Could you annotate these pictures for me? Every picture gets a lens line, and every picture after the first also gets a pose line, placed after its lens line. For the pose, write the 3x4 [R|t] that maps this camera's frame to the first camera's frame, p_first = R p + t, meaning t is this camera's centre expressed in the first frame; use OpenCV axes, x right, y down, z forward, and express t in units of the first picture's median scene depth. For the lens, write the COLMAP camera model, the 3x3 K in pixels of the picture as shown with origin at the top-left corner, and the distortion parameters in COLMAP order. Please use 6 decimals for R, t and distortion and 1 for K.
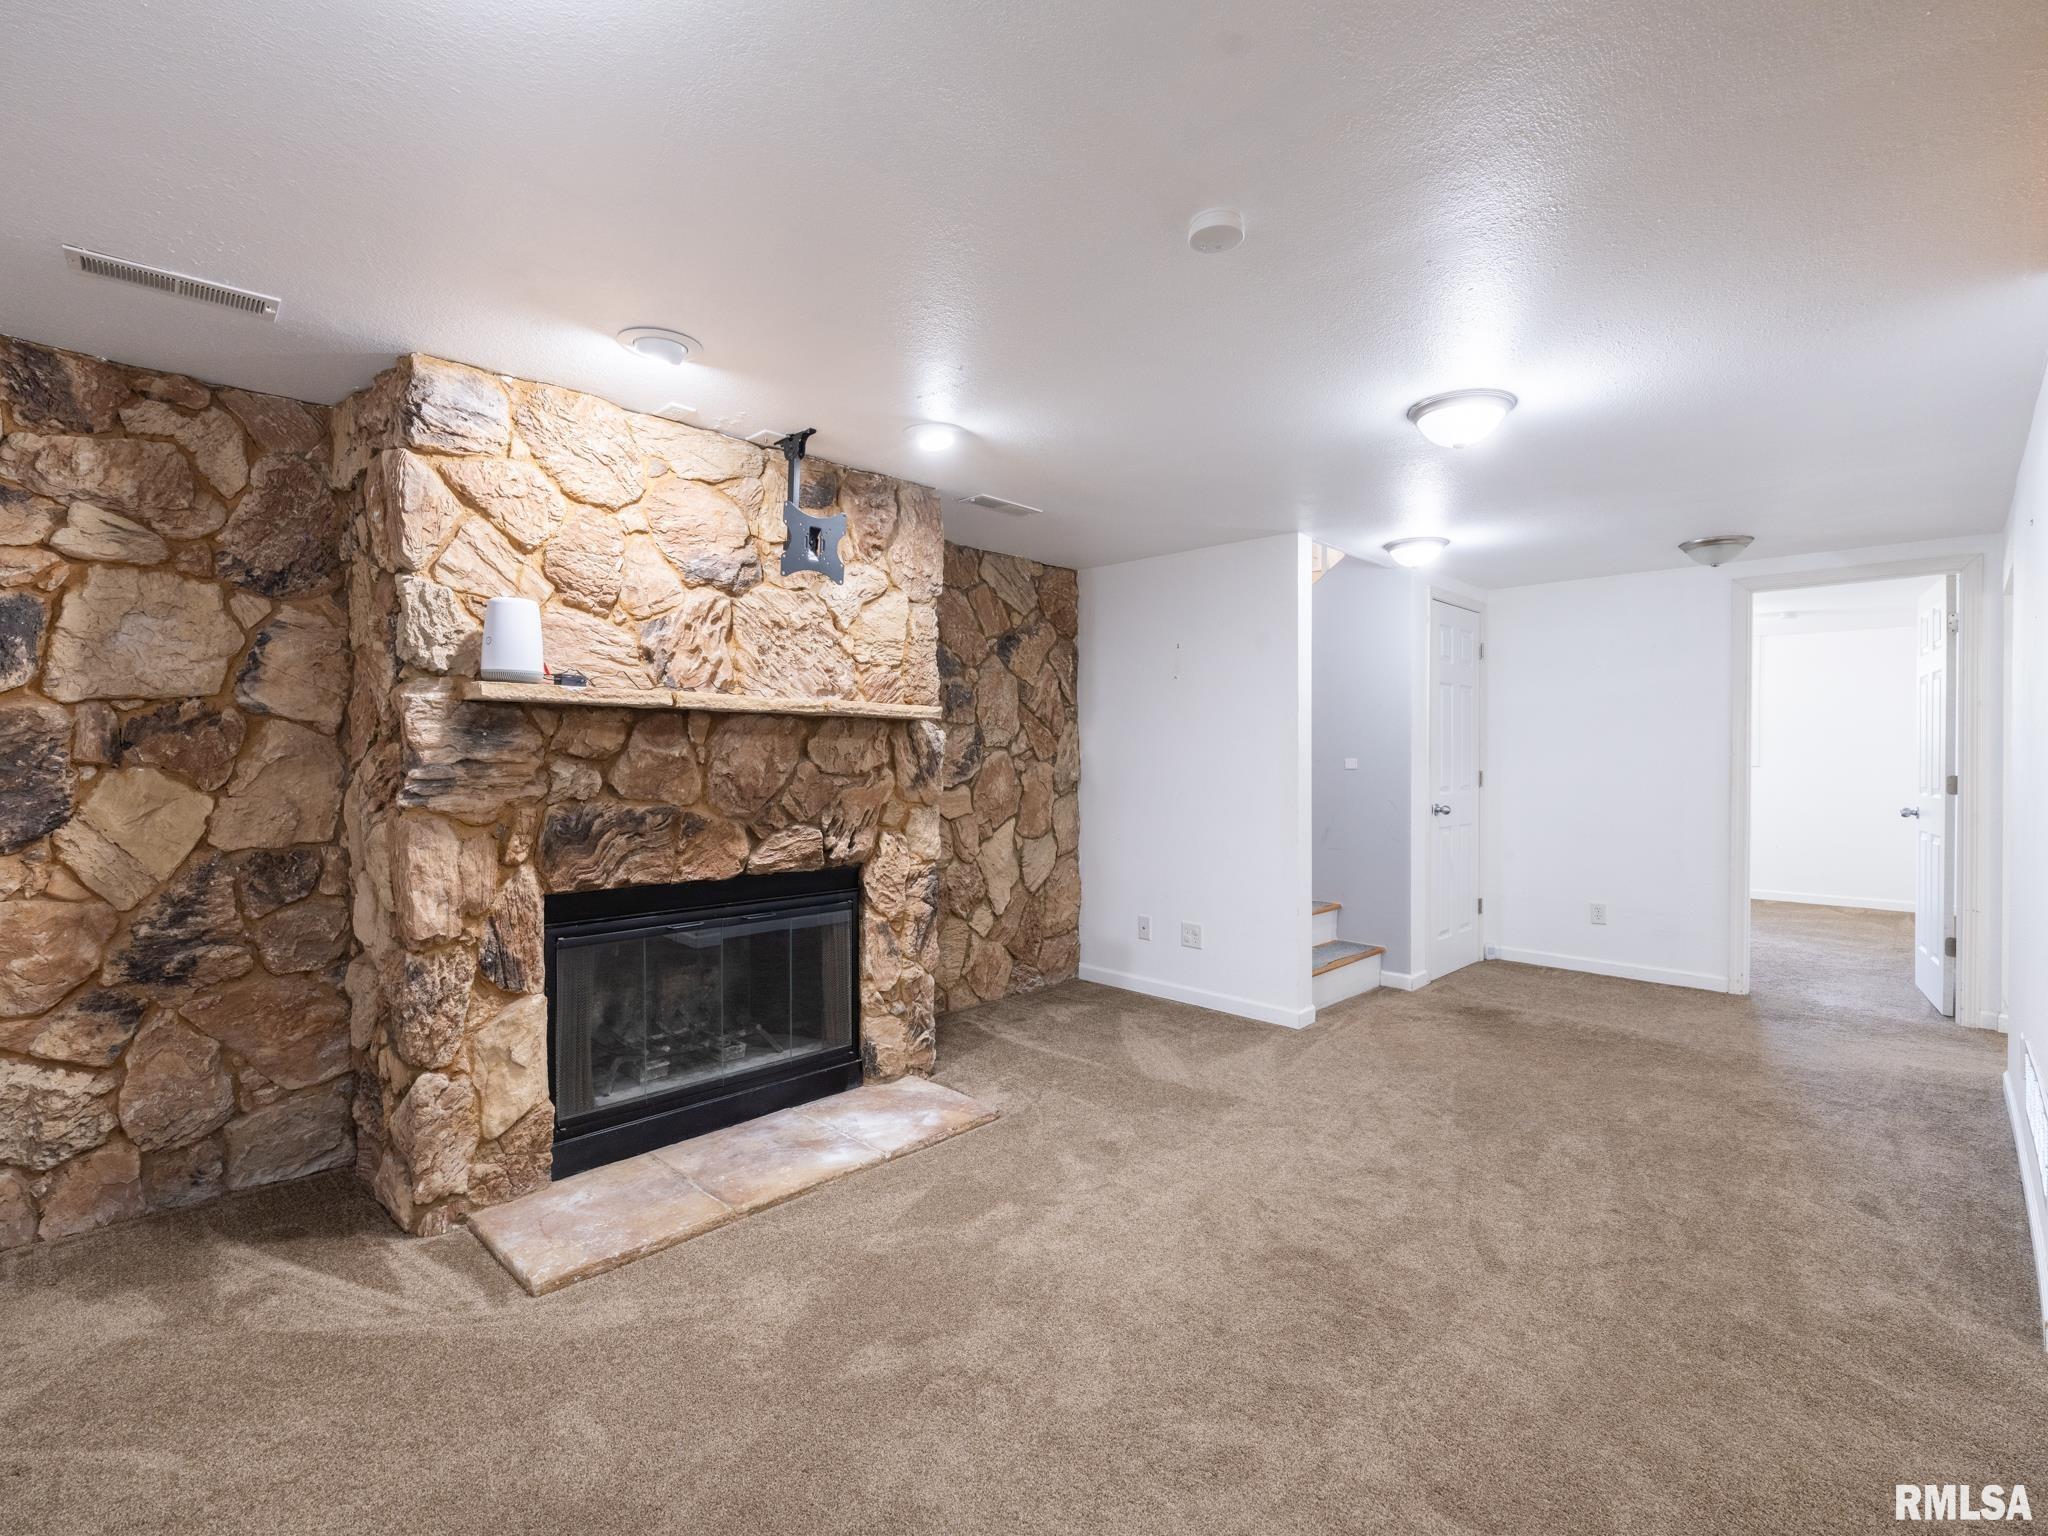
lens RADIAL K [[950.5, 0, 1018.6], [0, 950.5, 763.9], [0, 0, 1]] dist [-0.004335, 0.001417]
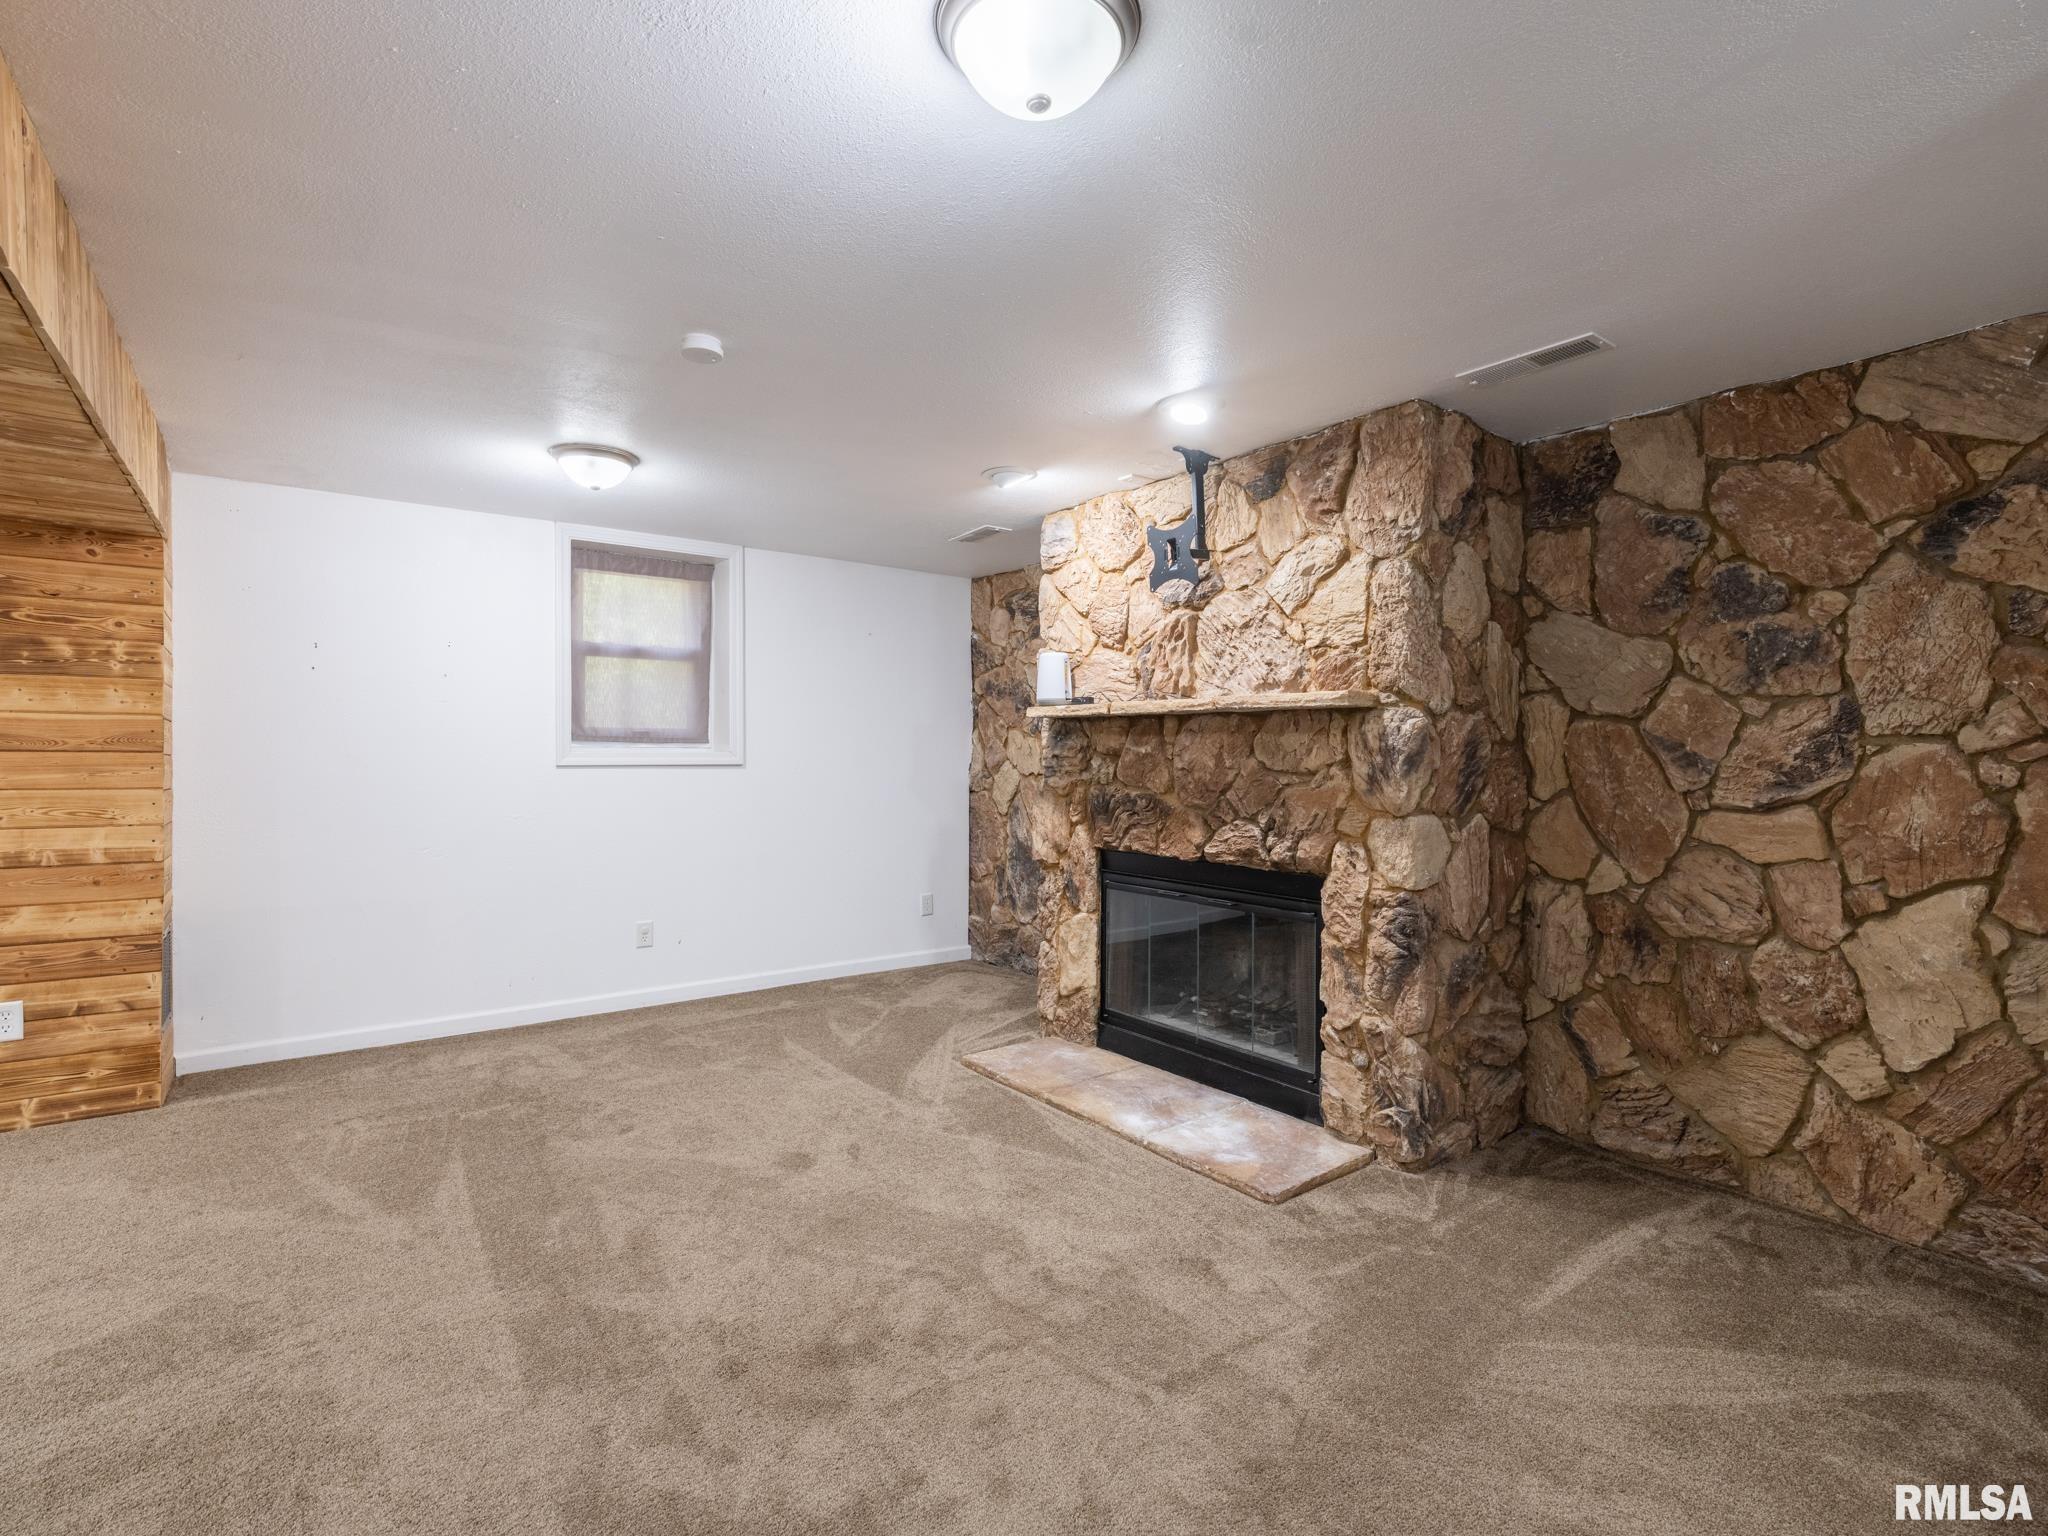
lens RADIAL K [[953.8, 0, 1017.7], [0, 953.8, 764.7], [0, 0, 1]] dist [-0.002806, 0.000305]
pose [[-0.147489, 0.005926, -0.989046, 0.913910], [-0.013655, 0.999875, 0.008027, -0.000435], [0.988969, 0.014689, -0.147390, 1.031492]]
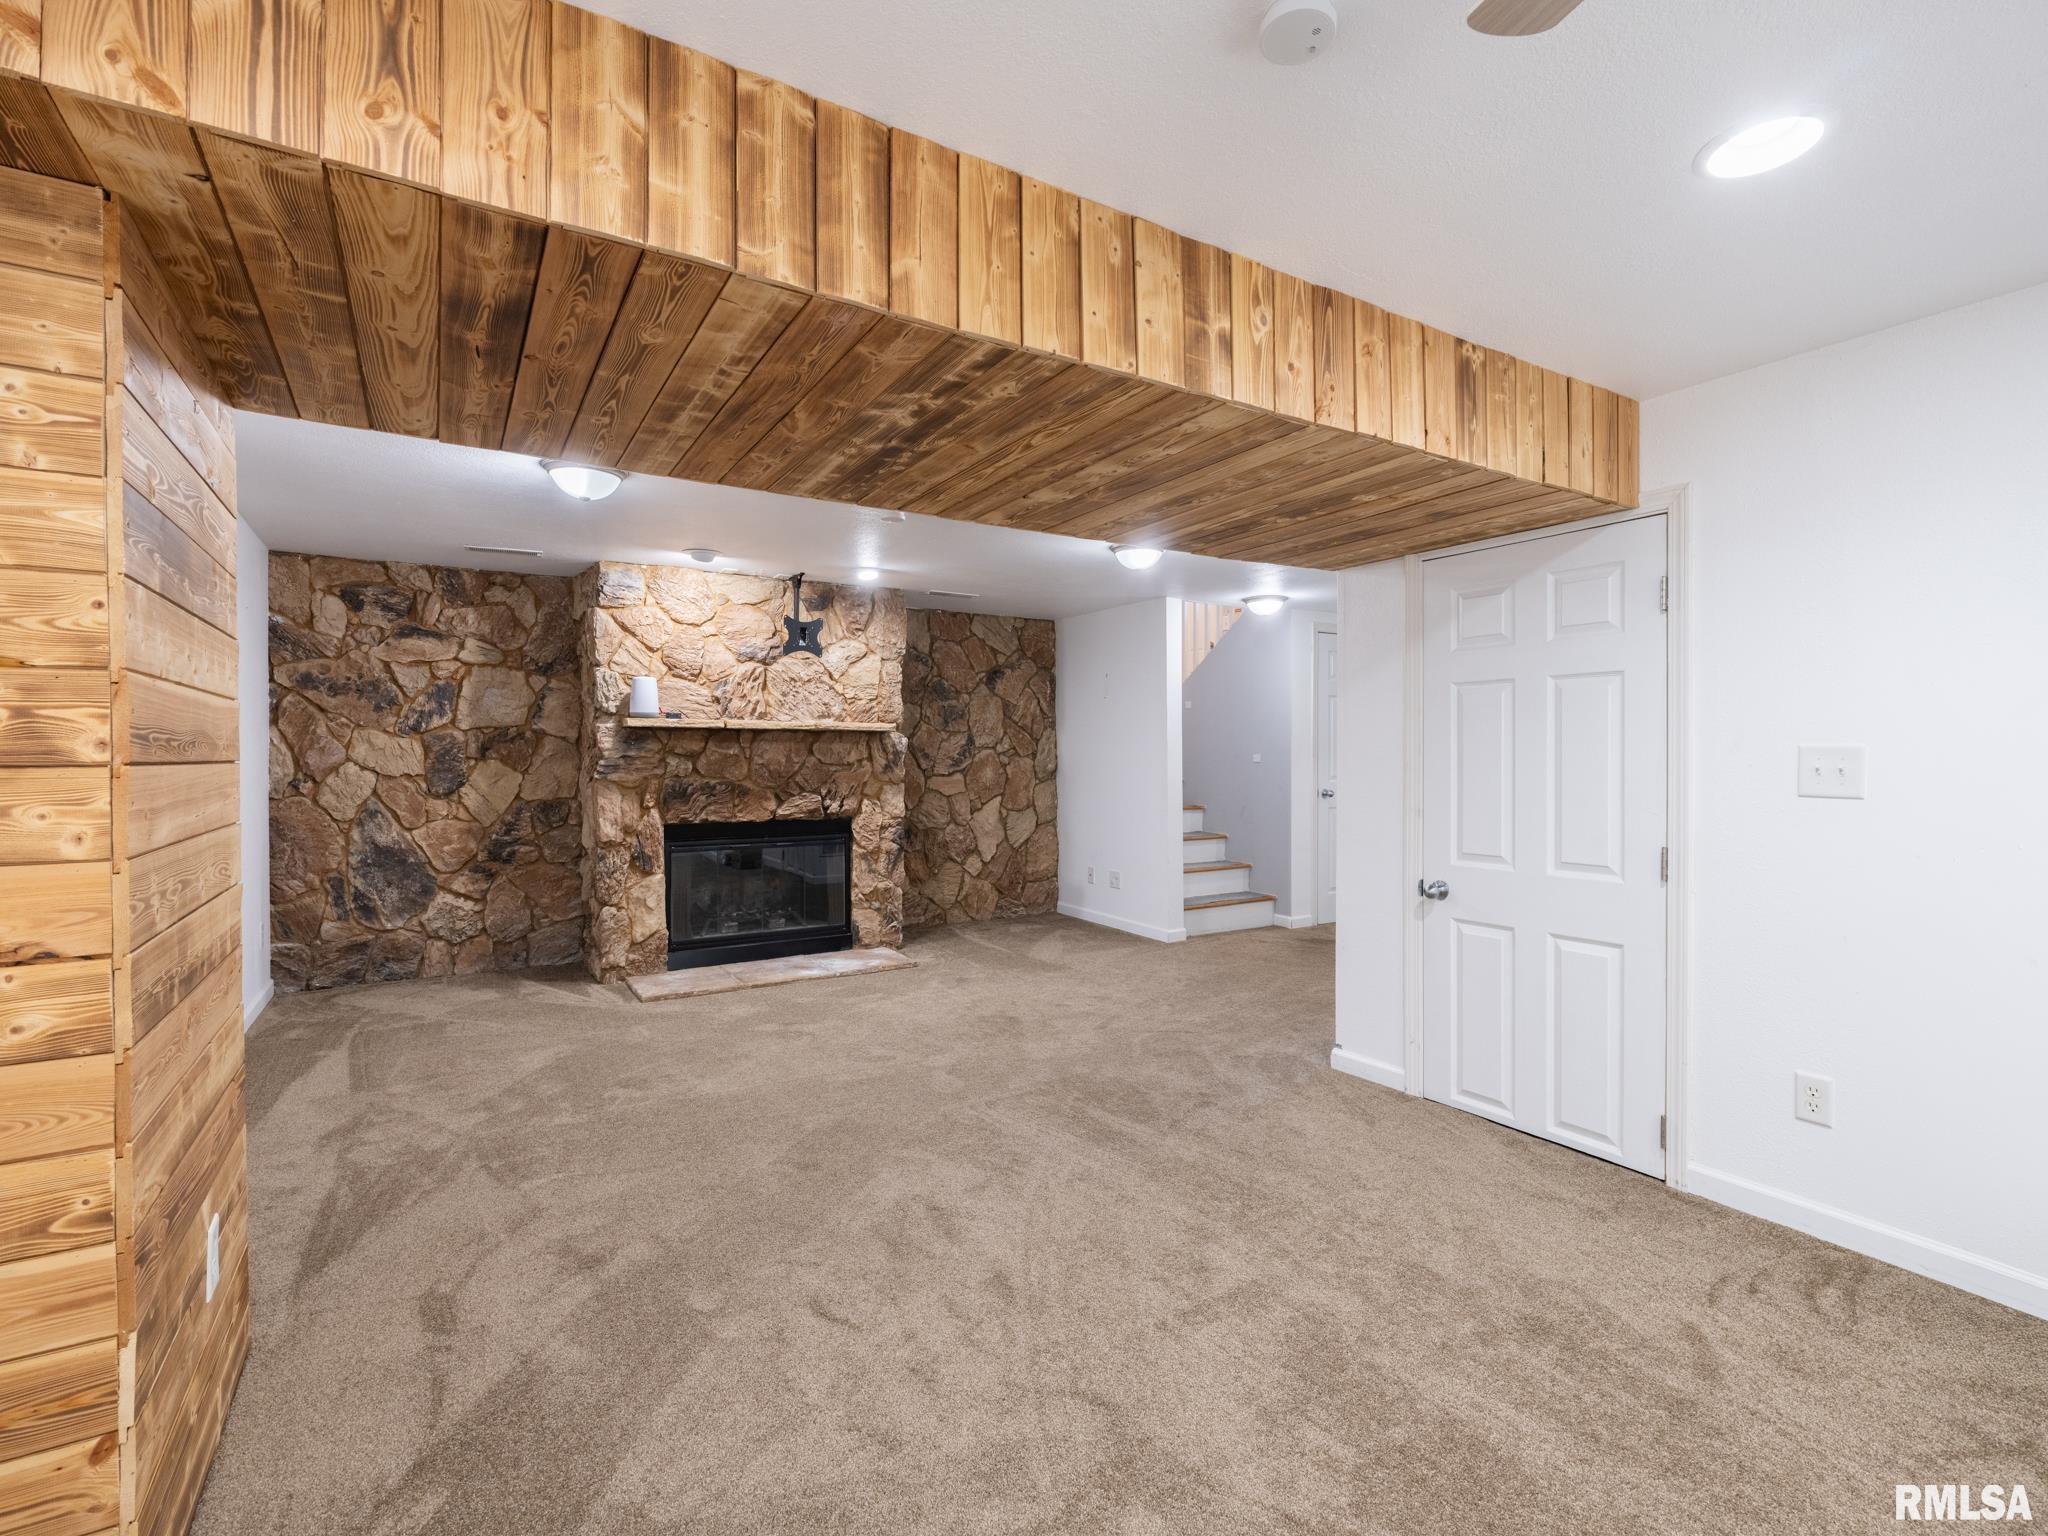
lens RADIAL K [[950.5, 0, 1018.6], [0, 950.5, 763.9], [0, 0, 1]] dist [-0.004335, 0.001417]
pose [[0.968472, -0.000677, -0.249123, 0.660628], [0.001132, 0.999998, 0.001682, 0.009402], [0.249121, -0.001911, 0.968470, -0.679617]]
